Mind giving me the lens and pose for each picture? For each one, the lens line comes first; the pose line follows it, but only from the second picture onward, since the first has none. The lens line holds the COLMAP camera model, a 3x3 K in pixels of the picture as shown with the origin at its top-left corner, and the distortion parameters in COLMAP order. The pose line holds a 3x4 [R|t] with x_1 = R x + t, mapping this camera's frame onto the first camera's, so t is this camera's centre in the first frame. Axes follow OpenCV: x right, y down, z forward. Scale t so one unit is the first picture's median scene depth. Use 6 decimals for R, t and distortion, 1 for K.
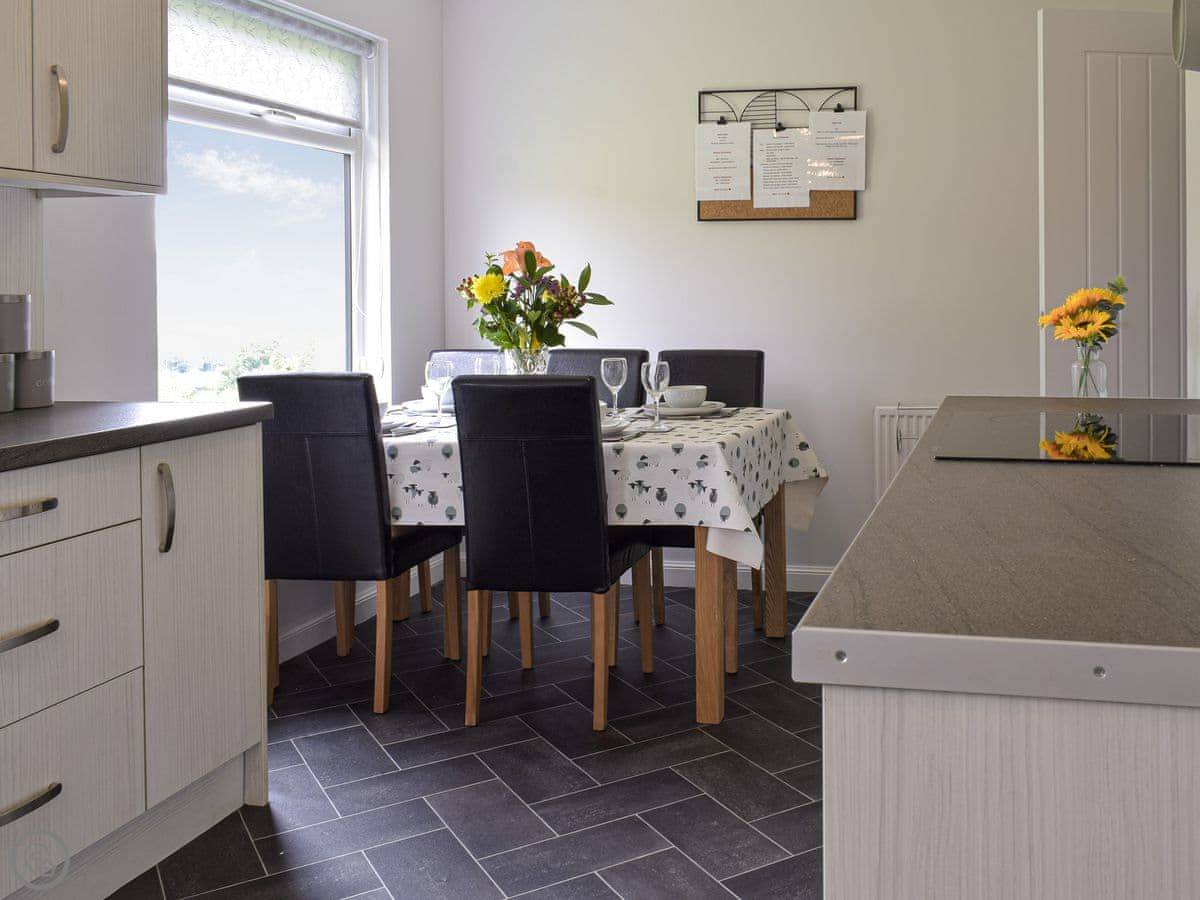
lens RADIAL K [[1198.3, 0, 603.8], [0, 1198.3, 383.8], [0, 0, 1]] dist [0.028655, 0.016673]
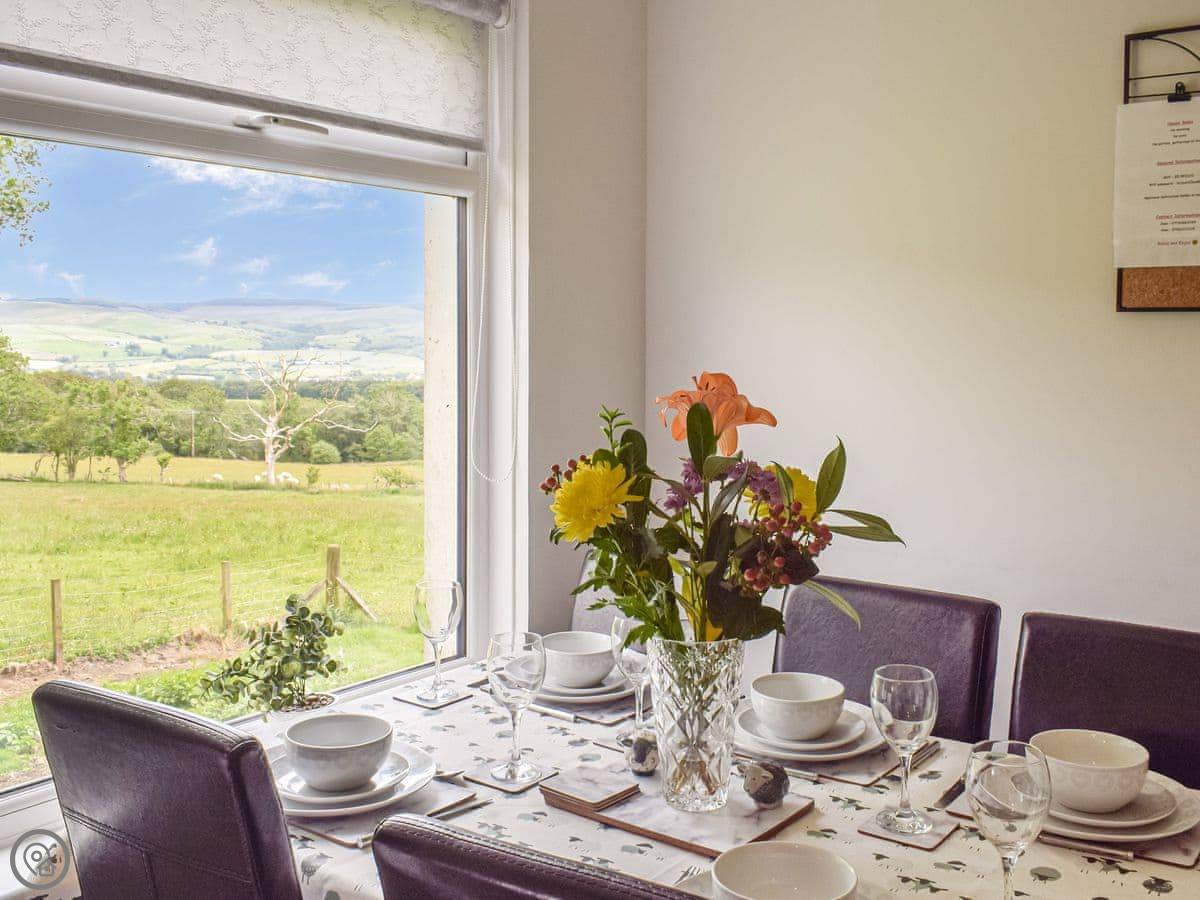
lens RADIAL K [[1198.3, 0, 603.8], [0, 1198.3, 383.8], [0, 0, 1]] dist [0.028655, 0.016673]
pose [[0.950252, 0.026577, -0.310346, 0.034582], [-0.038172, 0.998779, -0.031345, -0.096530], [0.309134, 0.041632, 0.950107, 0.536707]]
